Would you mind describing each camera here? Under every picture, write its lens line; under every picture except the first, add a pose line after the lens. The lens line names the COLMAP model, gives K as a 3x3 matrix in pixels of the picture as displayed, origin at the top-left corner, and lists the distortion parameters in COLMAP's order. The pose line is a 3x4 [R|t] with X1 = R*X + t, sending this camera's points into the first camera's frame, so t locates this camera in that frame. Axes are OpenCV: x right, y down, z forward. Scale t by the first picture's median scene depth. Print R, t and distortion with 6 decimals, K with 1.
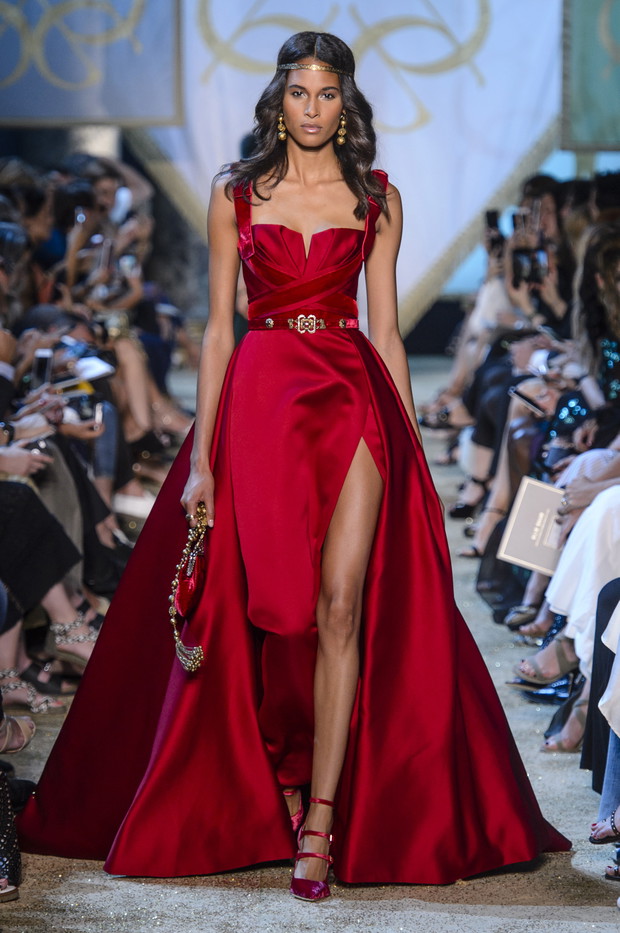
lens RADIAL K [[6058.5, 0, 311.4], [0, 6058.5, 442.0], [0, 0, 1]] dist [0.219739, -0.389200]
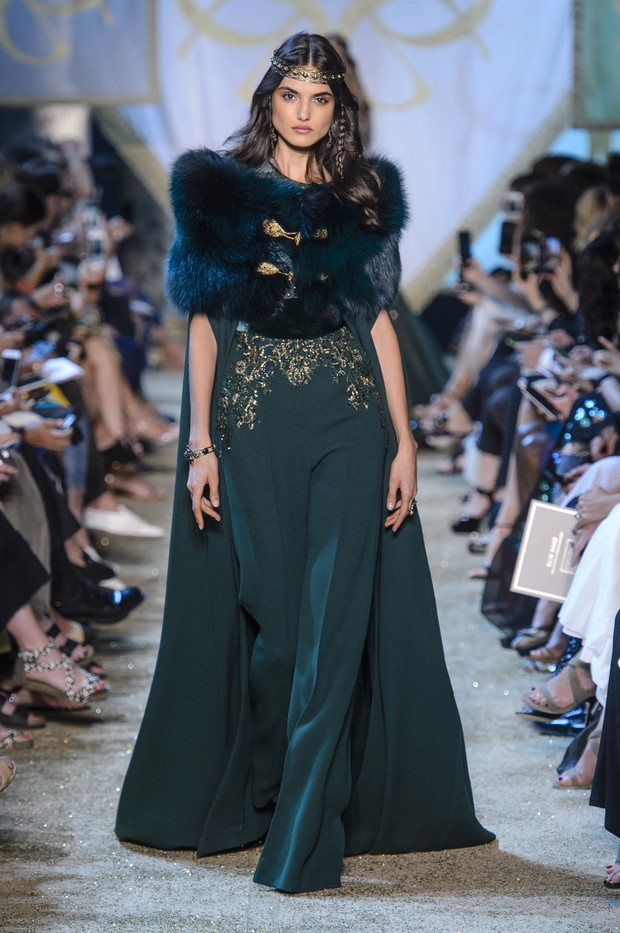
lens RADIAL K [[6943.6, 0, 310.0], [0, 6943.6, 466.5], [0, 0, 1]] dist [0.273032, -5.754871]
pose [[0.999988, -0.004501, 0.001876, -0.000593], [0.004493, 0.999983, 0.003831, -0.001477], [-0.001894, -0.003822, 0.999991, -0.045794]]
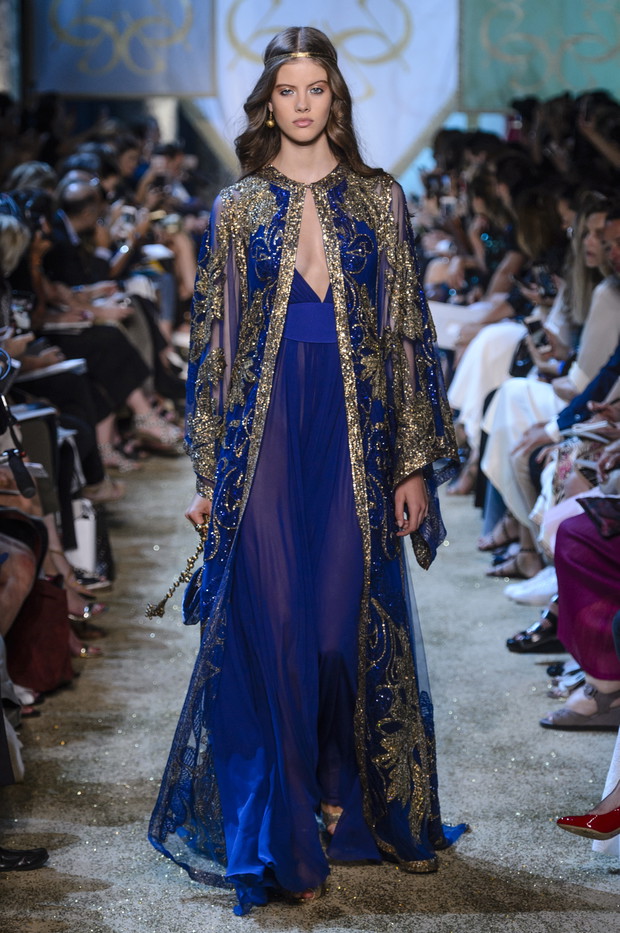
lens RADIAL K [[4352.7, 0, 310.0], [0, 4352.7, 466.5], [0, 0, 1]] dist [-0.166801, 0.553224]
pose [[0.999982, -0.001860, 0.005655, -0.003551], [0.001619, 0.999107, 0.042214, -0.004152], [-0.005728, -0.042204, 0.999093, -0.127086]]
